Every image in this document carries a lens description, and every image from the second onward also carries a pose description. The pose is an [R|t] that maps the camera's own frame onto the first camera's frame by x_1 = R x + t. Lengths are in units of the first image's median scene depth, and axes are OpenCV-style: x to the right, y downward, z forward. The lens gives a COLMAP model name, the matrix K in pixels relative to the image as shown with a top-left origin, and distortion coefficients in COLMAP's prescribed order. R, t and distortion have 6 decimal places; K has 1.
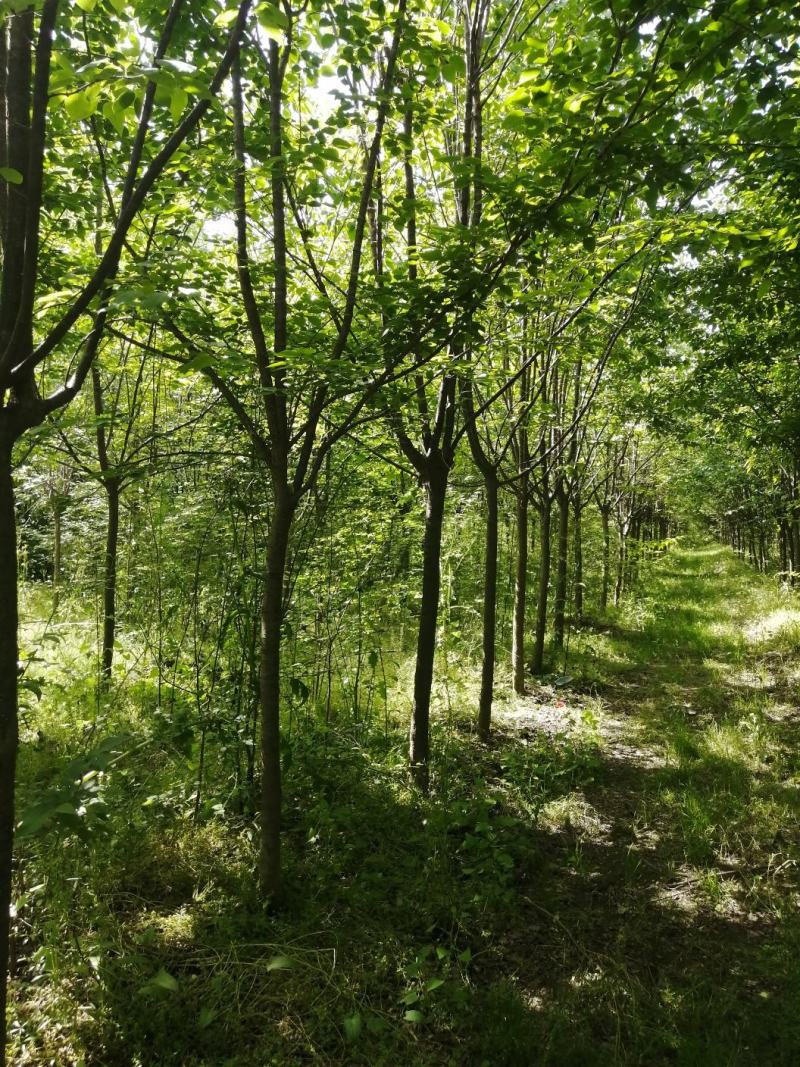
lens RADIAL K [[826.1, 0, 399.5], [0, 826.1, 534.5], [0, 0, 1]] dist [-0.018061, 0.022145]
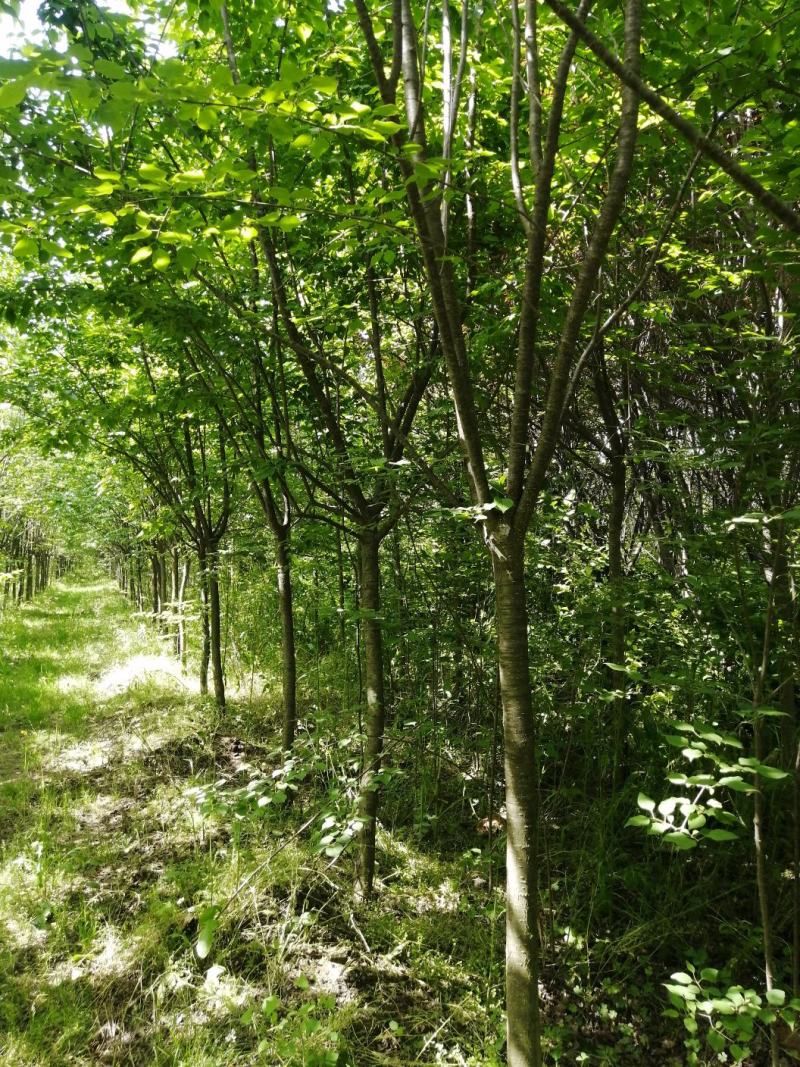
lens RADIAL K [[826.1, 0, 400.8], [0, 826.1, 533.7], [0, 0, 1]] dist [-0.018061, 0.022145]
pose [[0.766076, 0.023577, 0.642318, 0.078260], [0.003871, 0.999140, -0.041292, 0.000017], [-0.642739, 0.034119, 0.765325, 0.106578]]
